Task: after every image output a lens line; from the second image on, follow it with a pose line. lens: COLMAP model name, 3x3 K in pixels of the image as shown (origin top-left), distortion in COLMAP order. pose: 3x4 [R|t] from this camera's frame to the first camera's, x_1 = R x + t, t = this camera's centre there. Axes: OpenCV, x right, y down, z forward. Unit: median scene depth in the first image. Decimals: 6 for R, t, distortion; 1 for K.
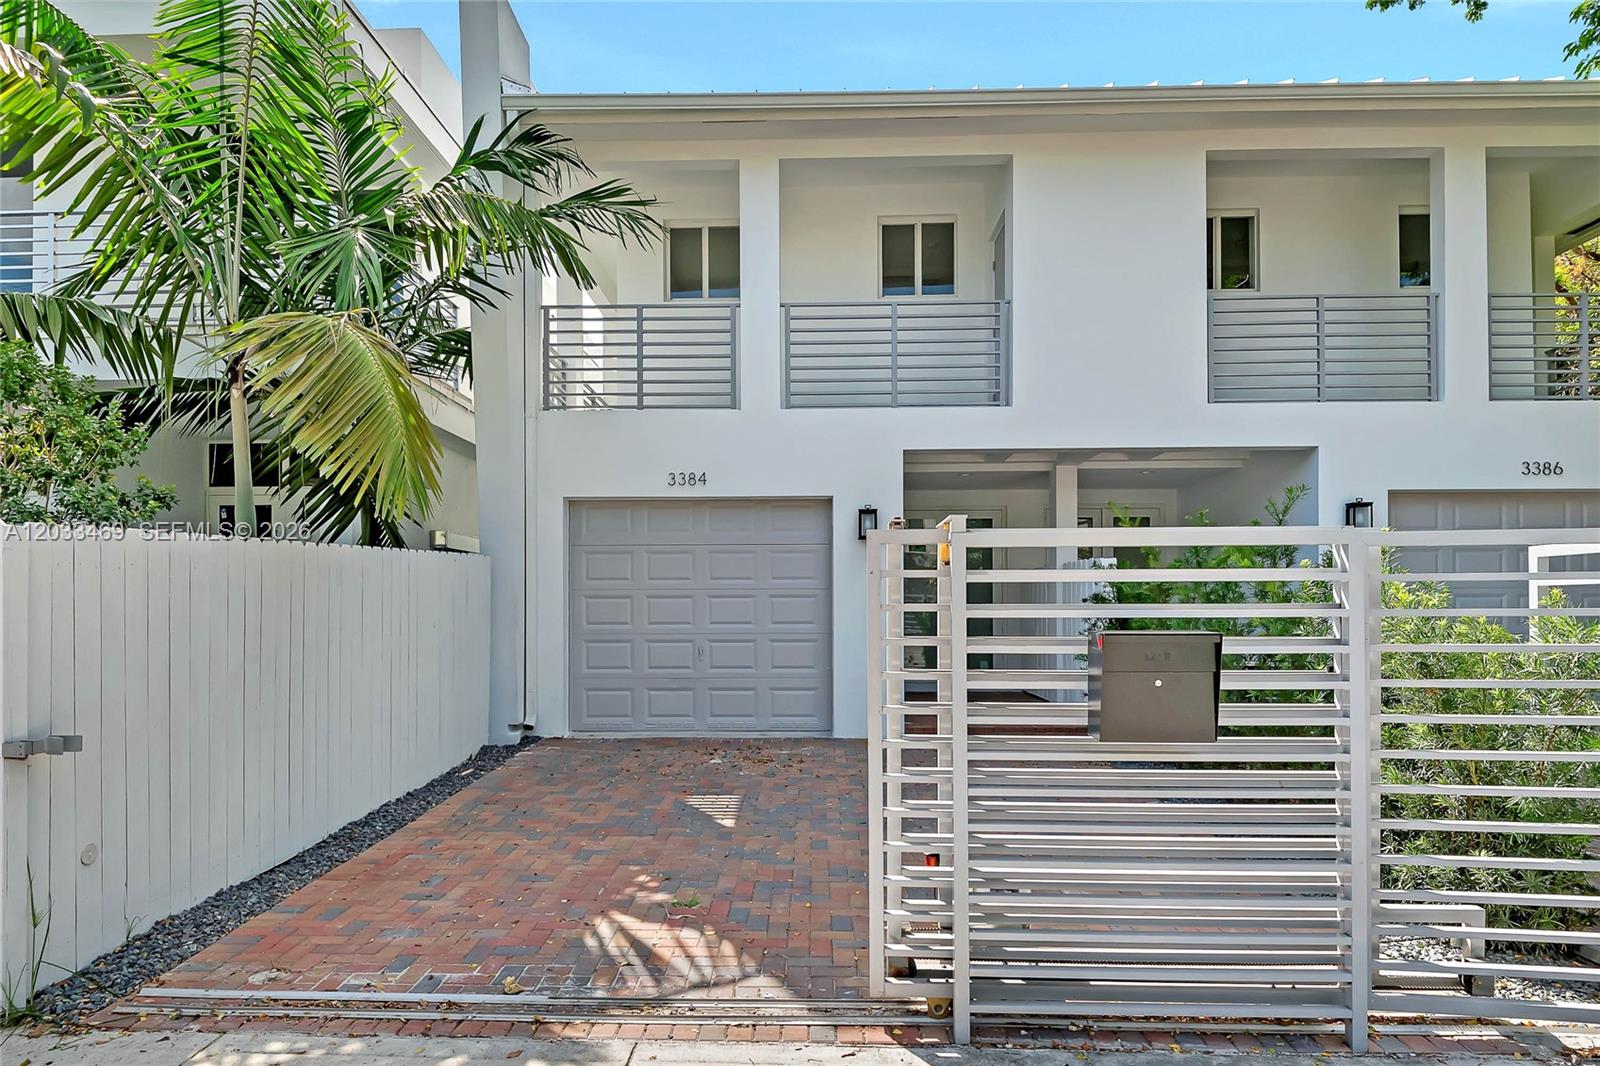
lens RADIAL K [[922.6, 0, 791.2], [0, 922.6, 557.4], [0, 0, 1]] dist [0.000561, -0.000022]
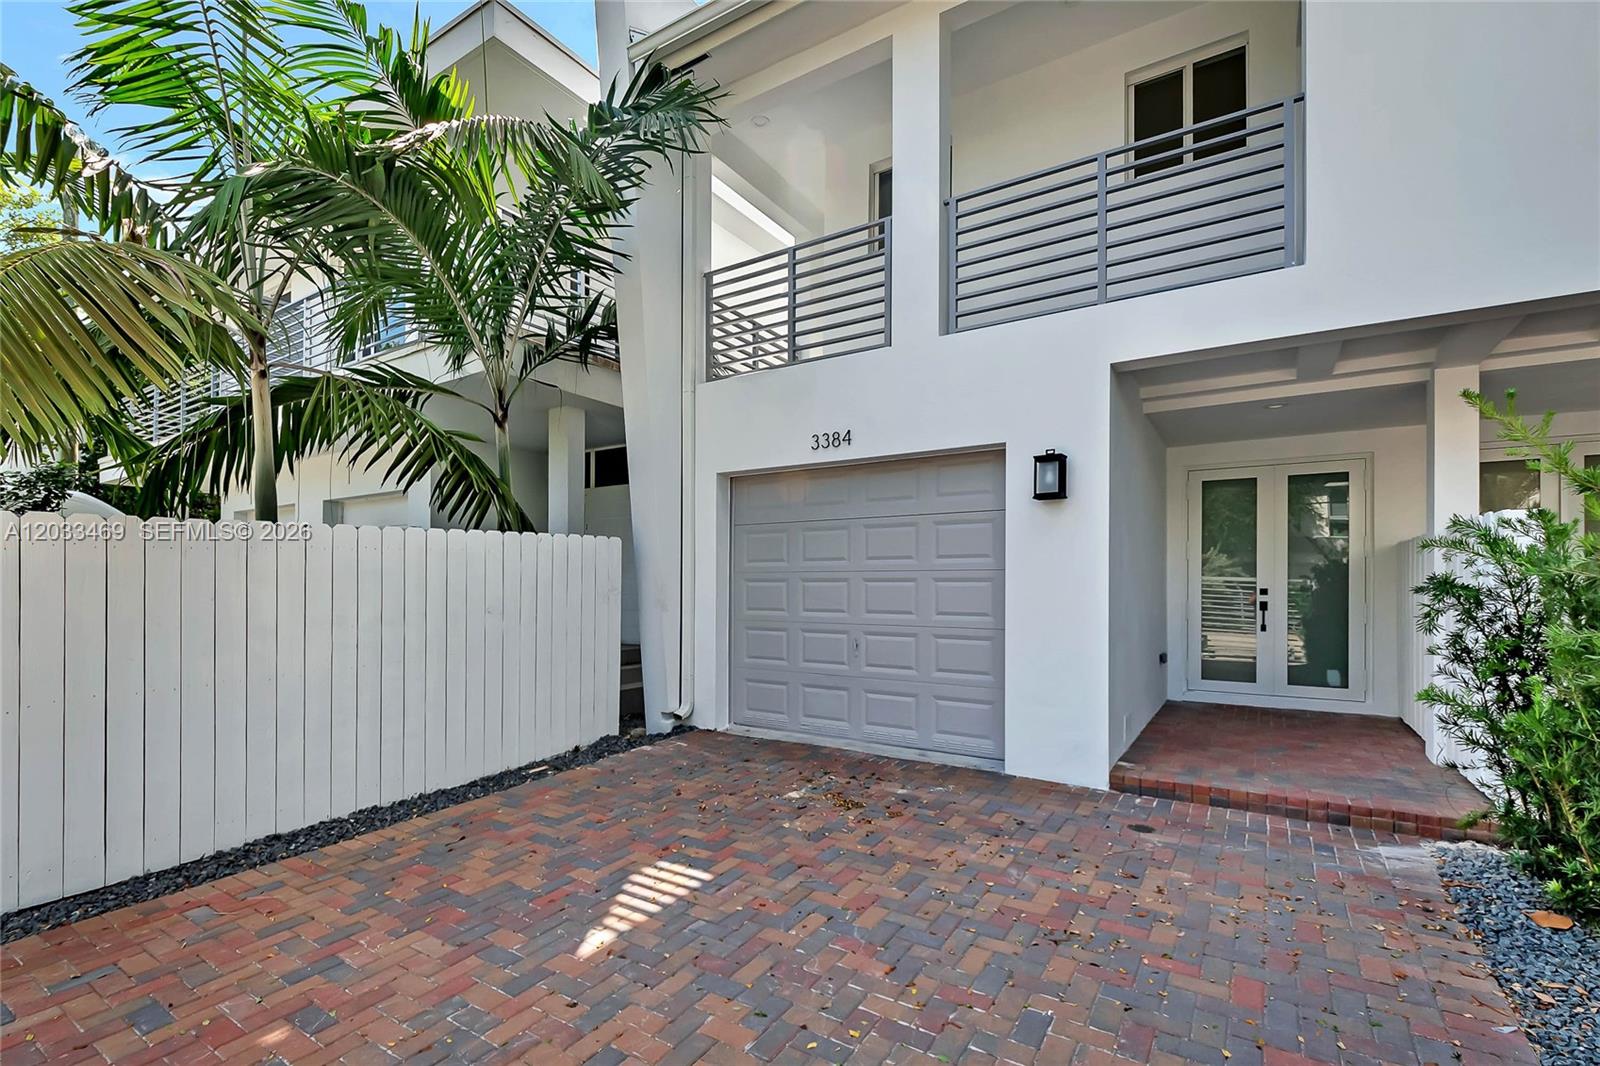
lens RADIAL K [[702.5, 0, 797.6], [0, 702.5, 578.7], [0, 0, 1]] dist [-0.010470, -0.000214]
pose [[0.858154, -0.000604, -0.513392, 0.188359], [0.022423, 0.999089, 0.036305, 0.017235], [0.512903, -0.042667, 0.857386, 0.432783]]
